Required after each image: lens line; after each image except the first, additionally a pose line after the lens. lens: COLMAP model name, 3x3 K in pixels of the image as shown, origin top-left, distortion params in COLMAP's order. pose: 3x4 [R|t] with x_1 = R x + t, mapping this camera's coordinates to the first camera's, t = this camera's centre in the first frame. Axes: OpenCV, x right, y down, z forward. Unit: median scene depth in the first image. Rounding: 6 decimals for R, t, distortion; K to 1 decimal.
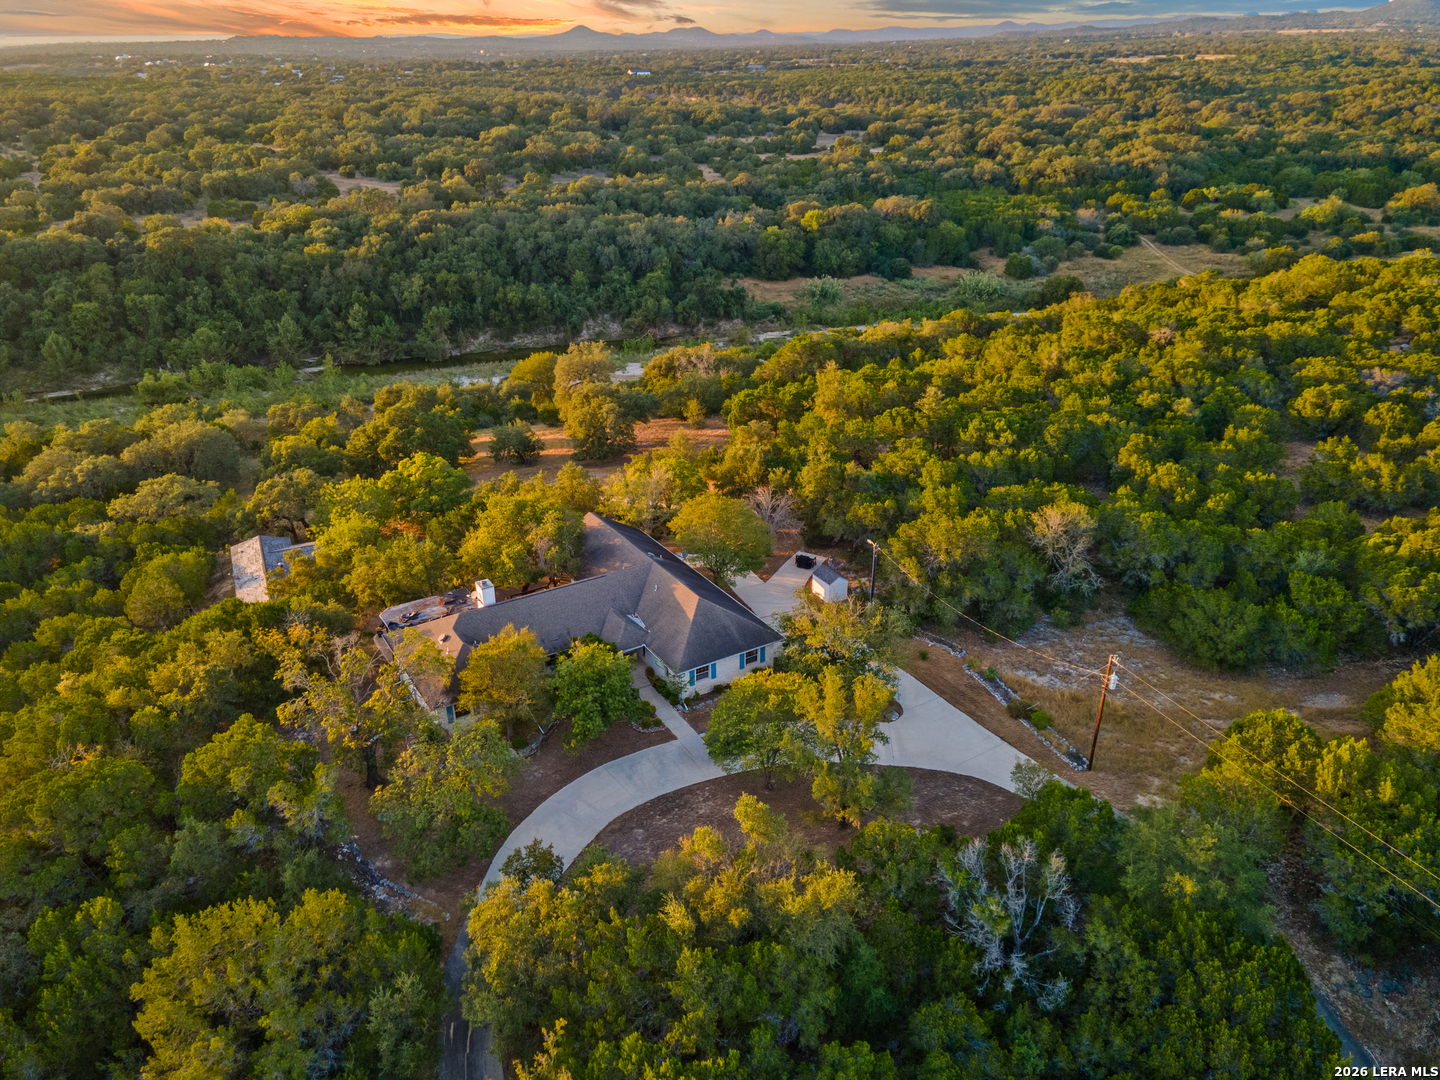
lens RADIAL K [[1050.8, 0, 710.5], [0, 1050.8, 542.3], [0, 0, 1]] dist [0.044469, 0.001236]
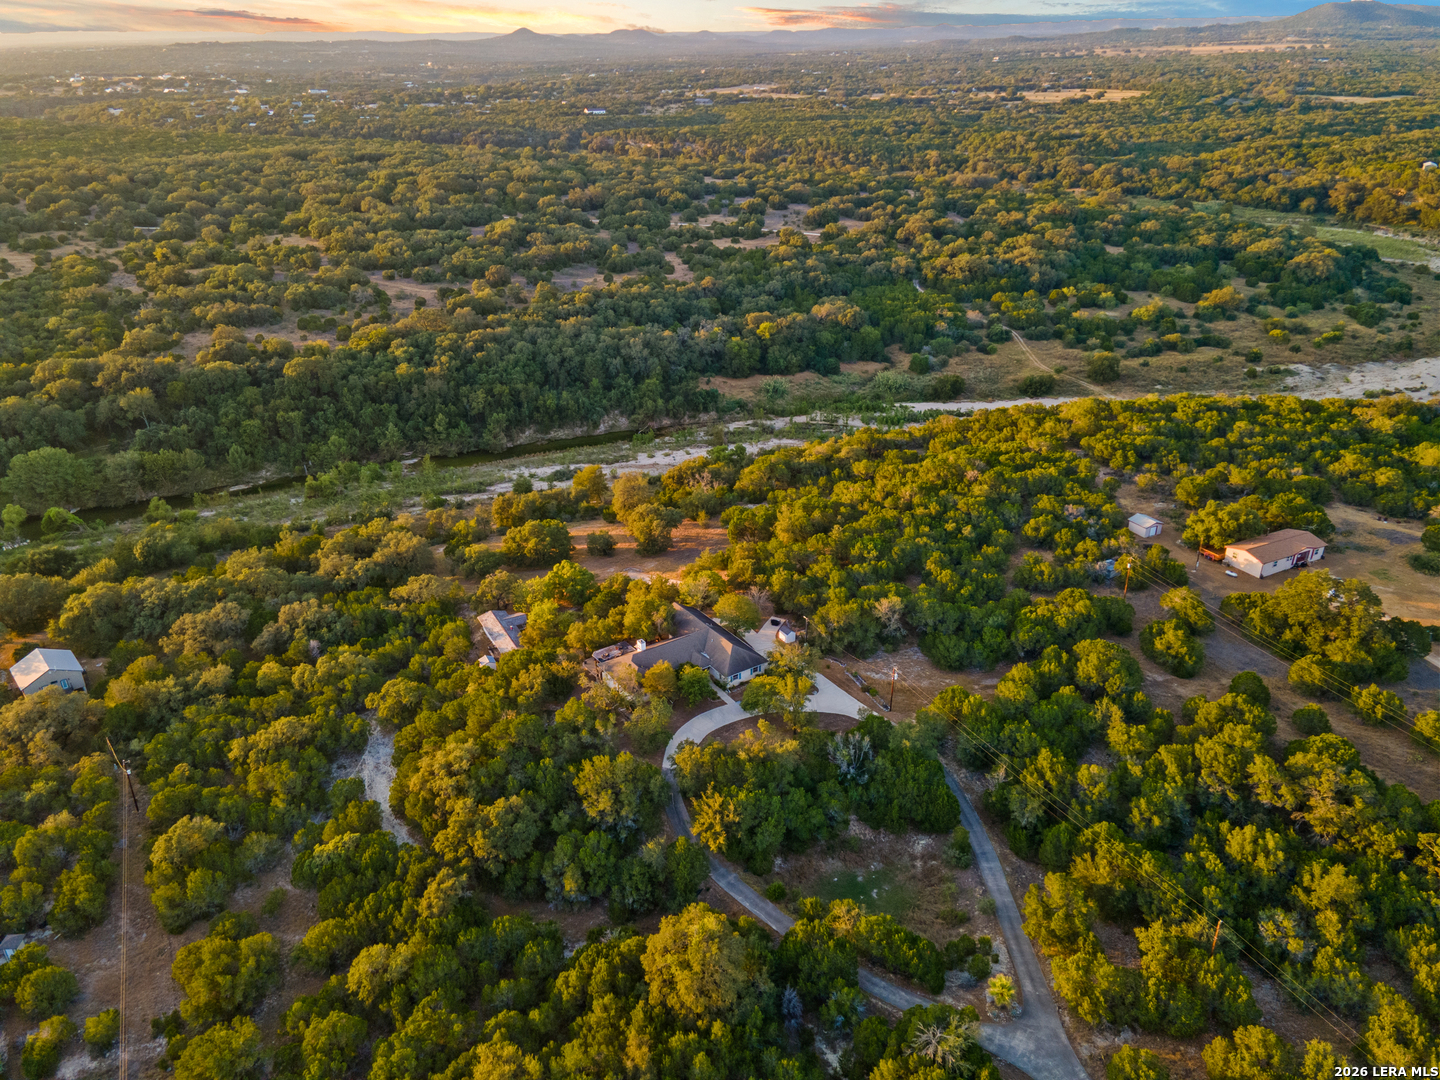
lens RADIAL K [[1050.8, 0, 711.3], [0, 1050.8, 543.9], [0, 0, 1]] dist [0.044469, 0.001236]
pose [[0.998695, -0.020133, 0.046941, -0.093968], [0.019899, 0.999787, 0.005452, -0.107075], [-0.047041, -0.004511, 0.998883, -0.770051]]
